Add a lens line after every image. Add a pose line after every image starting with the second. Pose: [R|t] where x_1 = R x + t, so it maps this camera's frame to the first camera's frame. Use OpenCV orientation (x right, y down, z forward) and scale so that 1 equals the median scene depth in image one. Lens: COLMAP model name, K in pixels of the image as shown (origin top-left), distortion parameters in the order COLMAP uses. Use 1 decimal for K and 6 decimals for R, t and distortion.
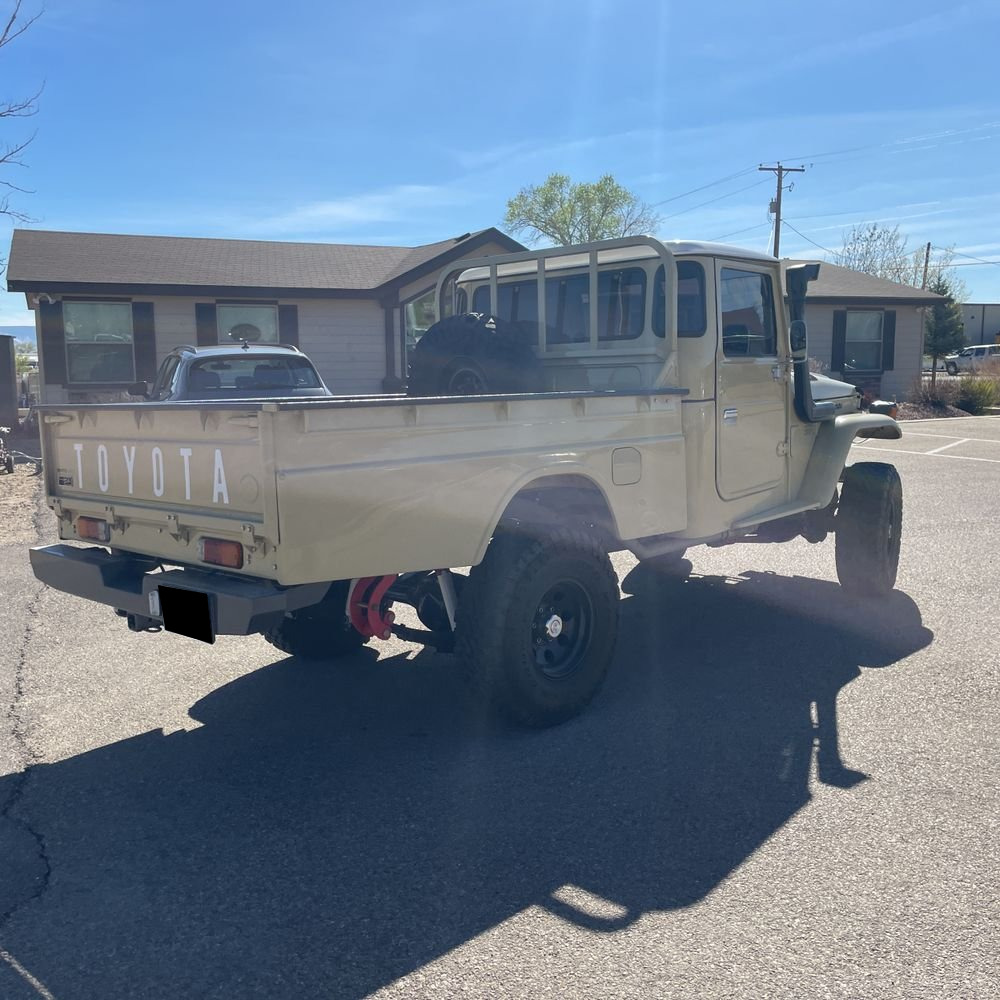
lens RADIAL K [[1011.4, 0, 494.8], [0, 1011.4, 493.5], [0, 0, 1]] dist [0.038823, 0.000000]
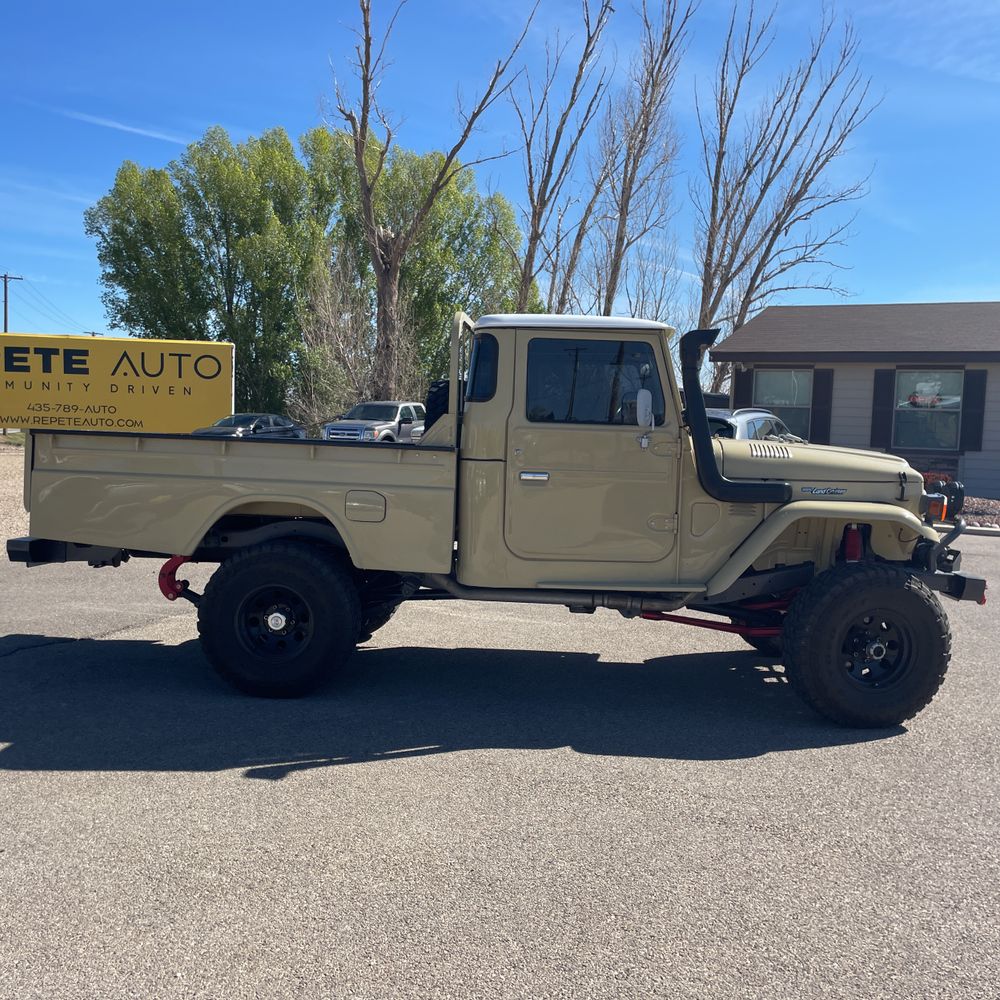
lens RADIAL K [[1013.7, 0, 501.8], [0, 1013.7, 519.1], [0, 0, 1]] dist [0.042991, 0.000000]
pose [[0.636174, 0.105694, -0.764272, 1.025542], [-0.135470, 0.990485, 0.024213, -0.057062], [0.759559, 0.088132, 0.644439, 0.316038]]
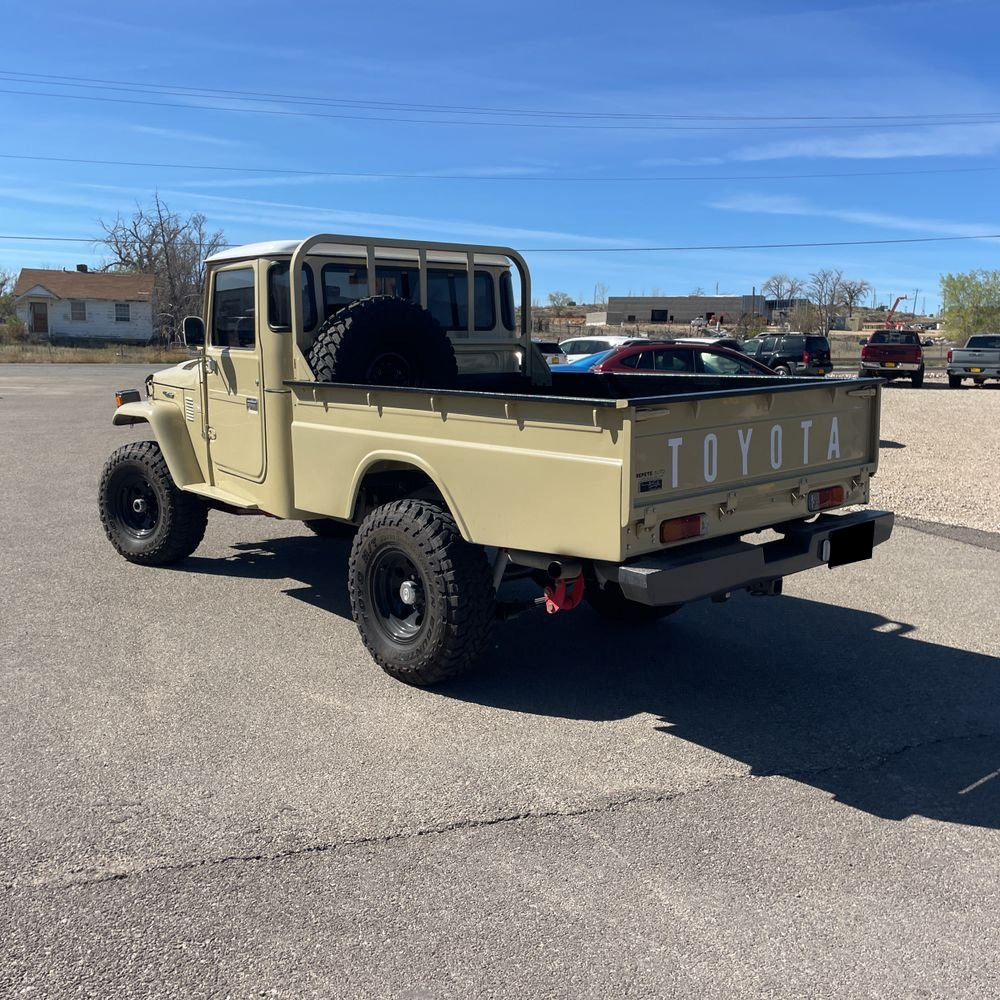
lens RADIAL K [[1011.4, 0, 499.6], [0, 1011.4, 503.4], [0, 0, 1]] dist [0.038823, 0.000000]
pose [[0.075016, -0.144461, 0.986663, -1.088367], [0.118116, 0.983772, 0.135057, -0.109386], [-0.990162, 0.106409, 0.090862, 0.897514]]
